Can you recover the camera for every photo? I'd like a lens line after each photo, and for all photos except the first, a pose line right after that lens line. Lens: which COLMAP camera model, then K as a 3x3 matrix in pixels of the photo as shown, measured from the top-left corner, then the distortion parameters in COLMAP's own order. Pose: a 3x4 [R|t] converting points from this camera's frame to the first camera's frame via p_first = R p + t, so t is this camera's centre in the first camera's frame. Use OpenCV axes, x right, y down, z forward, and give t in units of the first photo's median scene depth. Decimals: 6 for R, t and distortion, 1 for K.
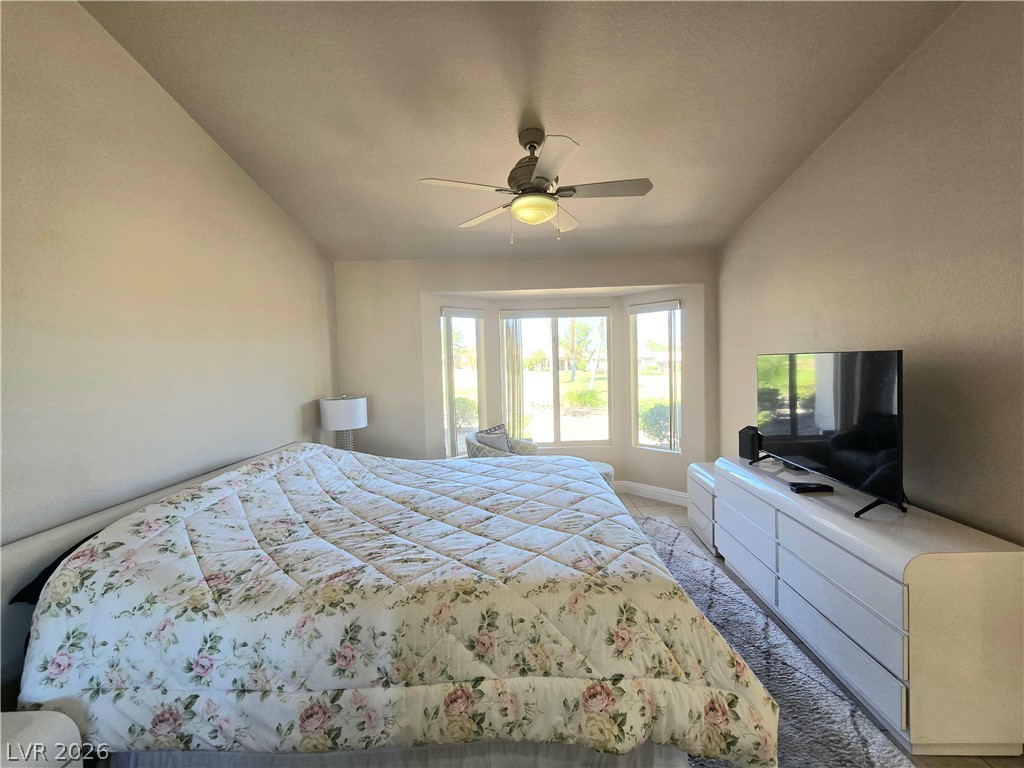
lens RADIAL K [[422.9, 0, 518.4], [0, 422.9, 381.1], [0, 0, 1]] dist [-0.005926, 0.003263]
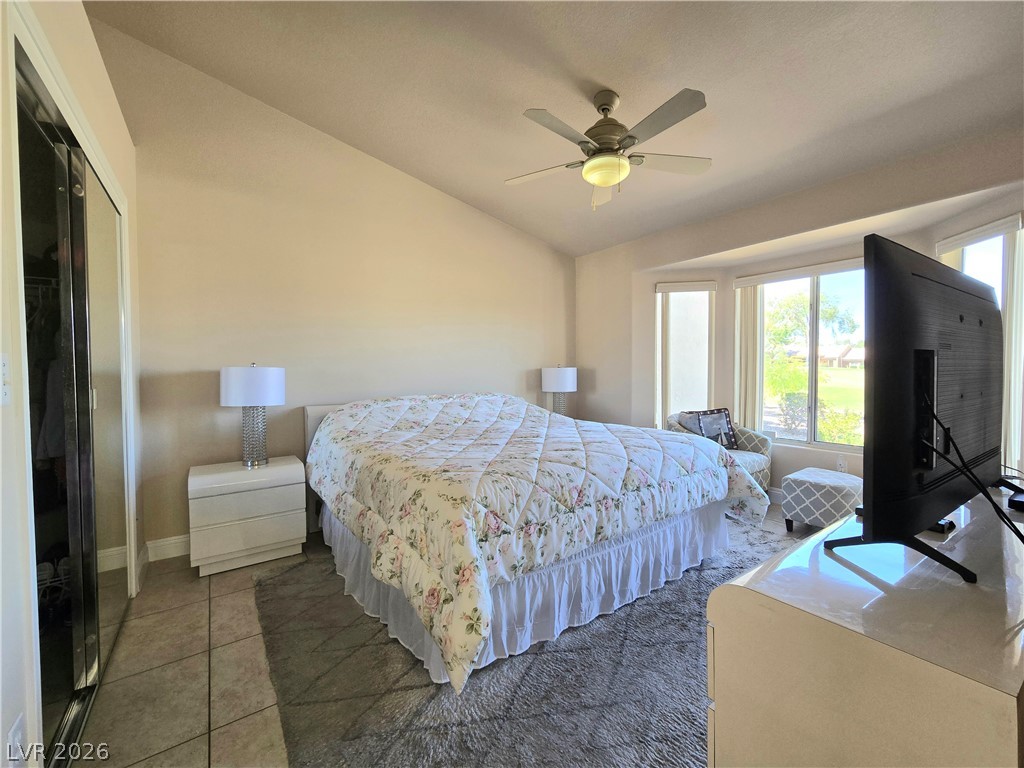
lens RADIAL K [[422.9, 0, 518.4], [0, 422.9, 381.1], [0, 0, 1]] dist [-0.005926, 0.003263]
pose [[0.588360, 0.046913, -0.807237, 1.015724], [-0.046285, 0.998633, 0.024301, 0.108085], [0.807273, 0.023065, 0.589727, 0.337292]]
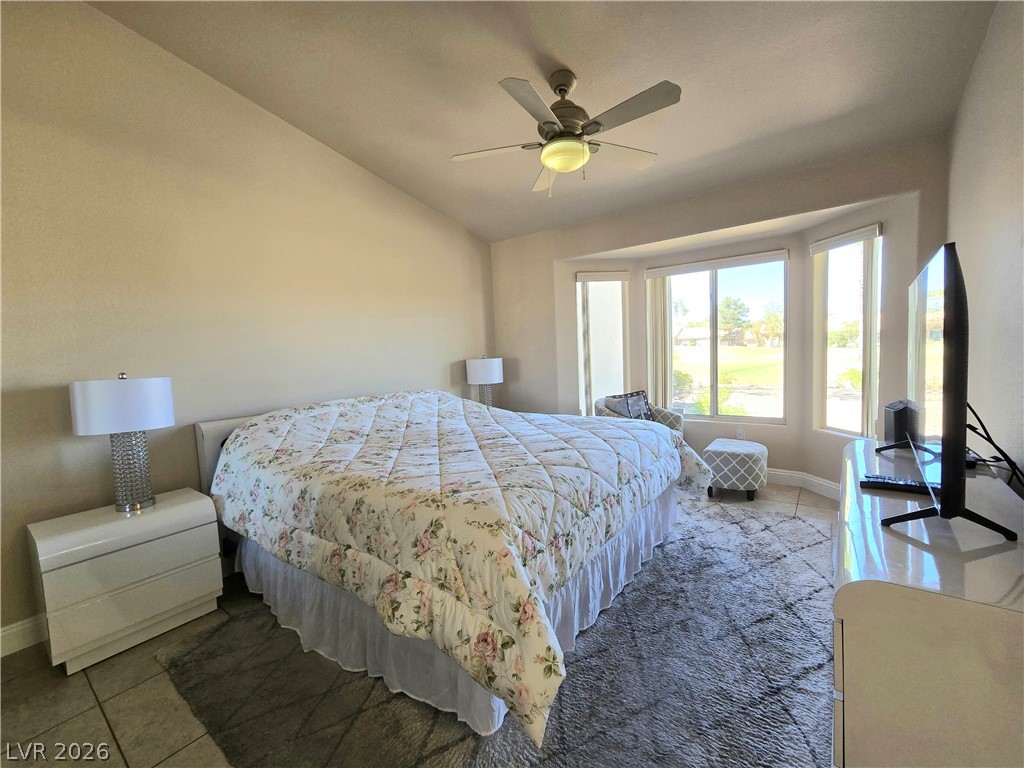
lens RADIAL K [[422.9, 0, 518.4], [0, 422.9, 381.1], [0, 0, 1]] dist [-0.005926, 0.003263]
pose [[0.802970, 0.035145, -0.594982, 0.739324], [-0.005594, 0.998660, 0.051441, 0.082130], [0.595993, -0.037978, 0.802091, 0.188576]]
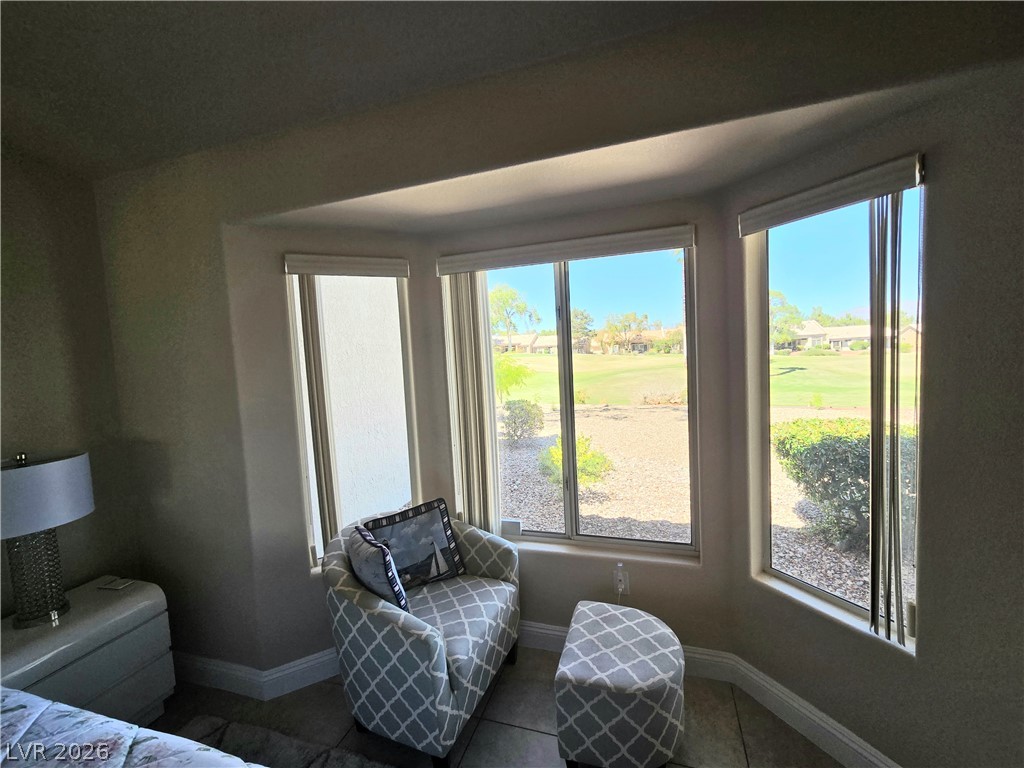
lens RADIAL K [[422.9, 0, 518.4], [0, 422.9, 381.1], [0, 0, 1]] dist [-0.005926, 0.003263]
pose [[0.949756, -0.005136, -0.312950, 0.475730], [0.017096, 0.999224, 0.035486, -0.110393], [0.312525, -0.039053, 0.949106, 1.439202]]
